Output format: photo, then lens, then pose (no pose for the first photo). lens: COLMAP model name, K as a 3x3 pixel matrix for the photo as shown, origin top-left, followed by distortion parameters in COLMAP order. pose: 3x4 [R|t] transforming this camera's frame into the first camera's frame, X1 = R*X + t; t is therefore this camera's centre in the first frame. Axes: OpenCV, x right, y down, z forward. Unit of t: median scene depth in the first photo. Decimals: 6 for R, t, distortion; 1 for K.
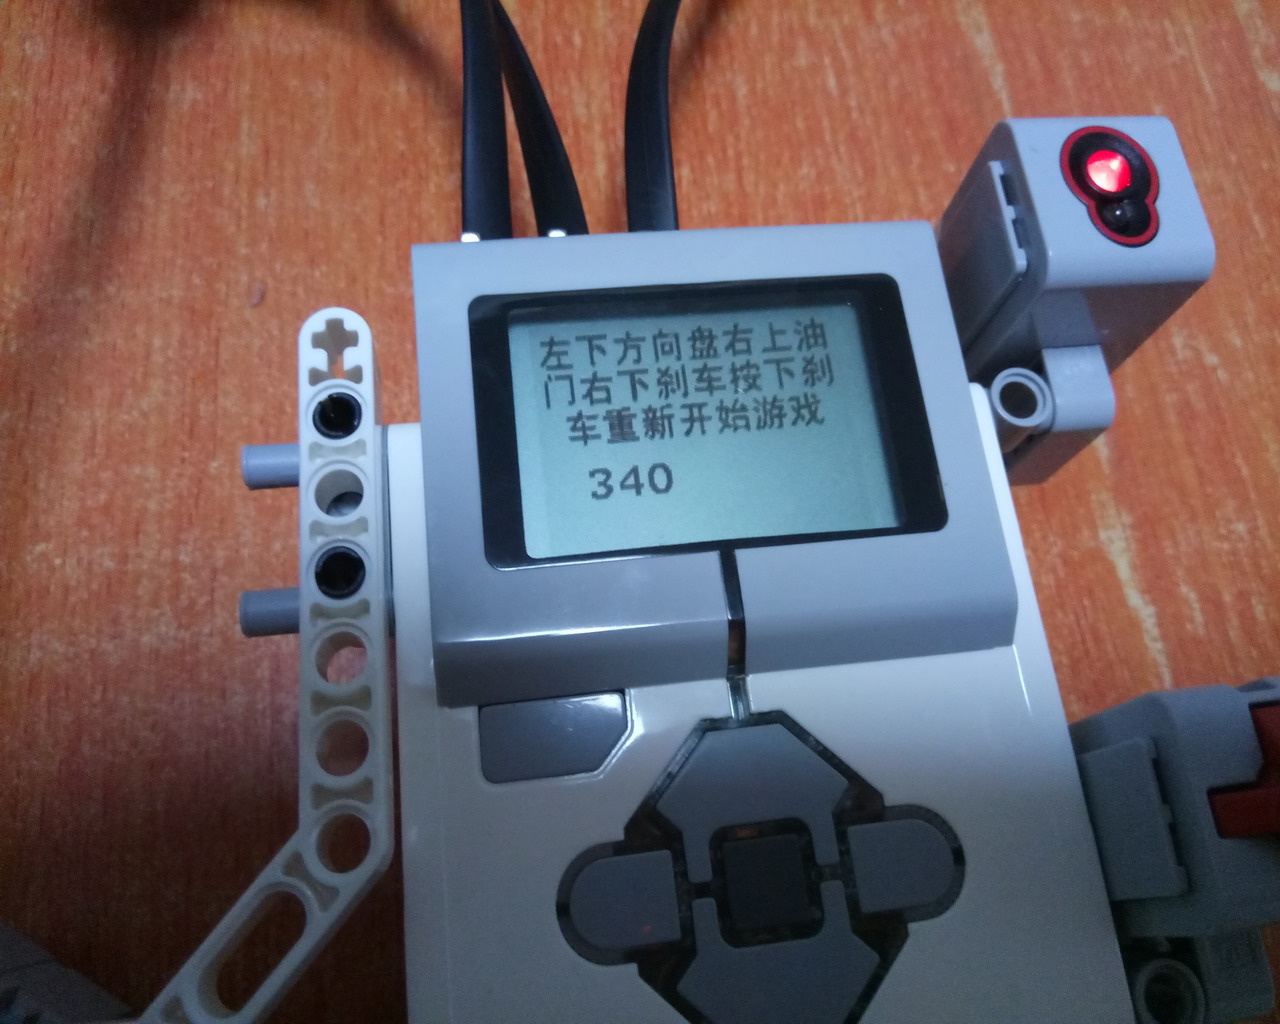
lens RADIAL K [[1081.5, 0, 660.6], [0, 1081.5, 337.2], [0, 0, 1]] dist [0.002401, -0.066238]
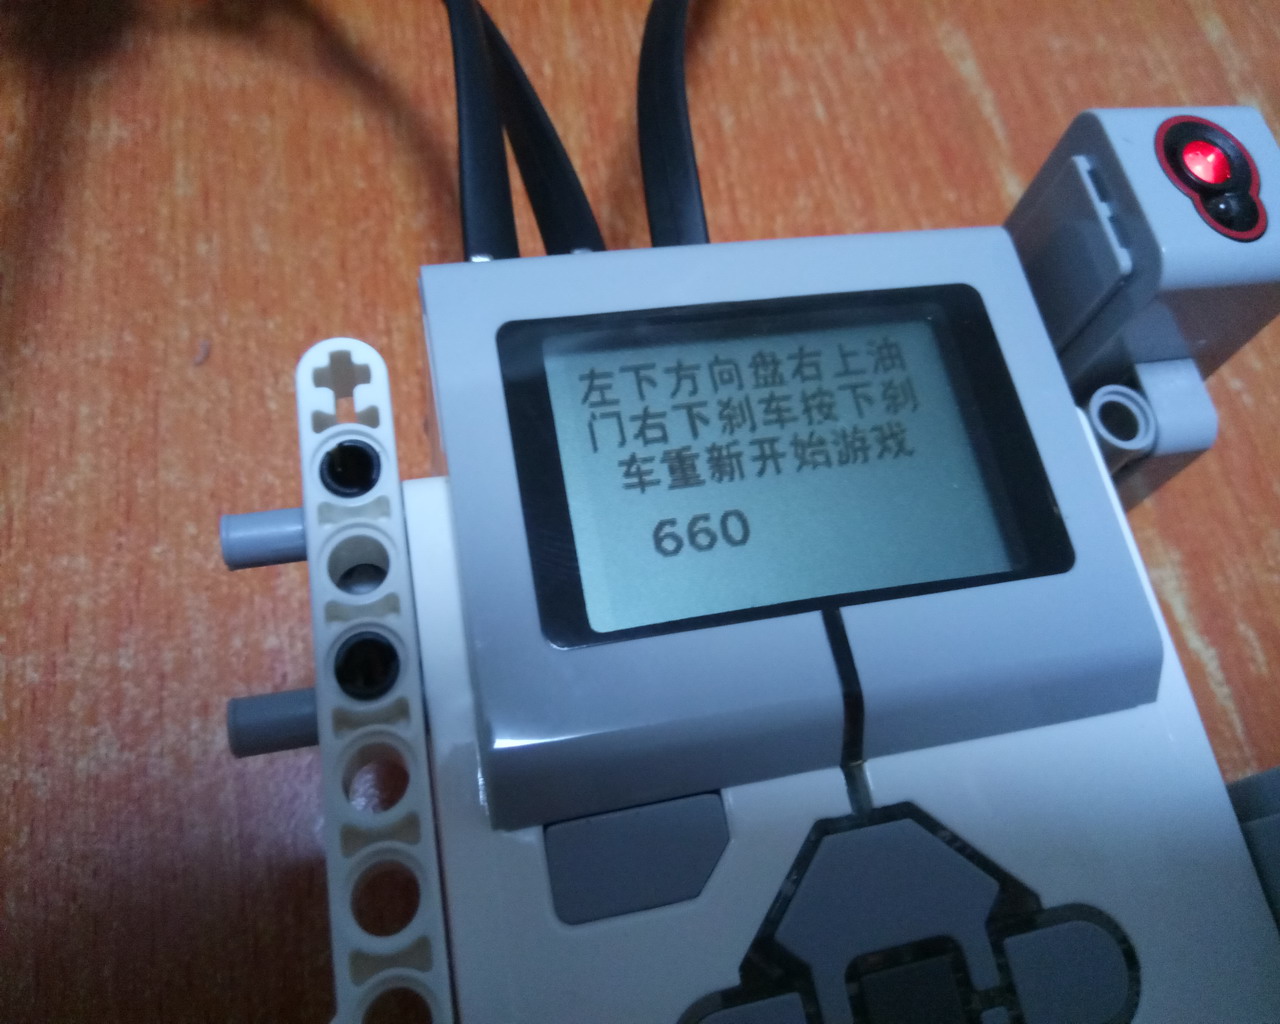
lens RADIAL K [[1081.5, 0, 660.6], [0, 1081.5, 337.2], [0, 0, 1]] dist [0.002401, -0.066238]
pose [[0.995125, -0.034674, 0.092326, -0.091525], [0.041401, 0.996547, -0.071973, 0.028560], [-0.089512, 0.075444, 0.993124, 0.111766]]
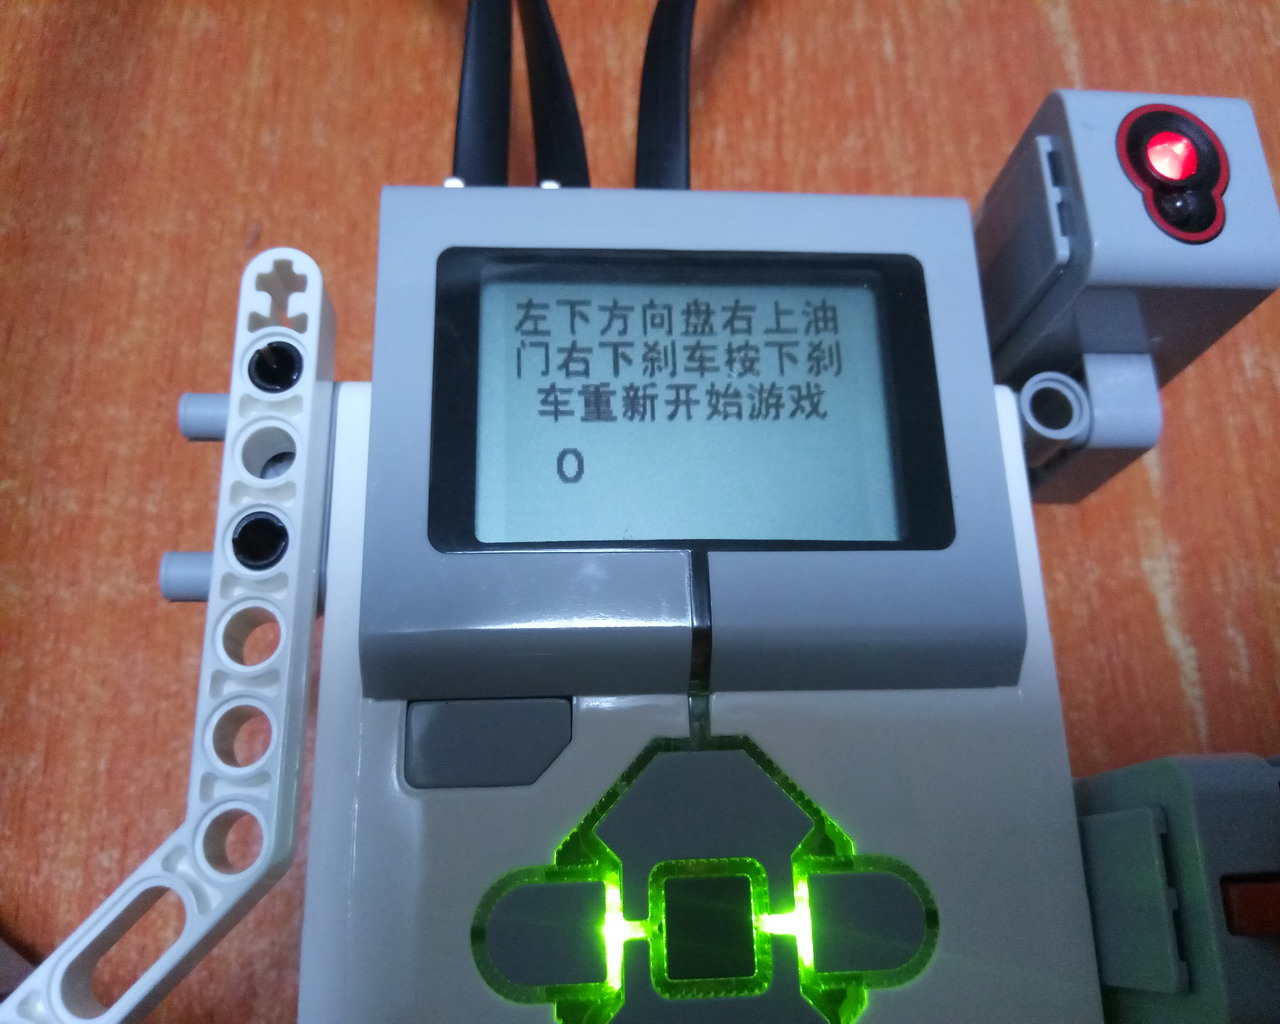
lens RADIAL K [[1108.0, 0, 660.6], [0, 1108.0, 337.9], [0, 0, 1]] dist [-0.036375, -0.020344]
pose [[0.995673, 0.073627, -0.056688, 0.045416], [-0.072548, 0.997147, 0.020872, 0.003706], [0.058063, -0.016669, 0.998174, 0.063842]]
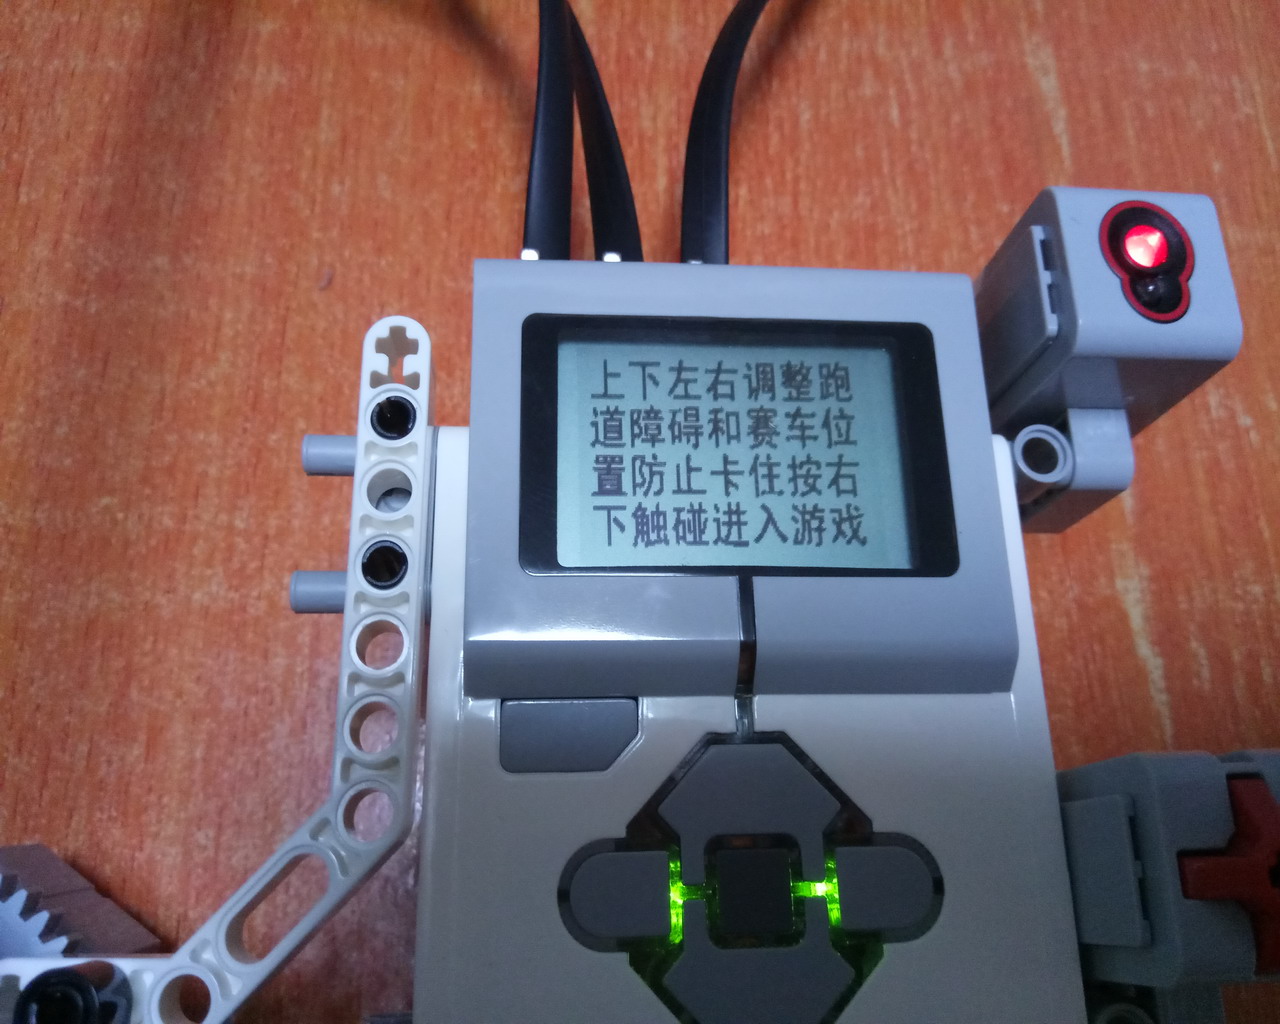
lens RADIAL K [[1081.5, 0, 660.6], [0, 1081.5, 337.2], [0, 0, 1]] dist [0.002401, -0.066238]
pose [[0.995107, 0.087836, -0.045239, 0.004215], [-0.087104, 0.996038, 0.017911, -0.031224], [0.046633, -0.013883, 0.998816, -0.038064]]
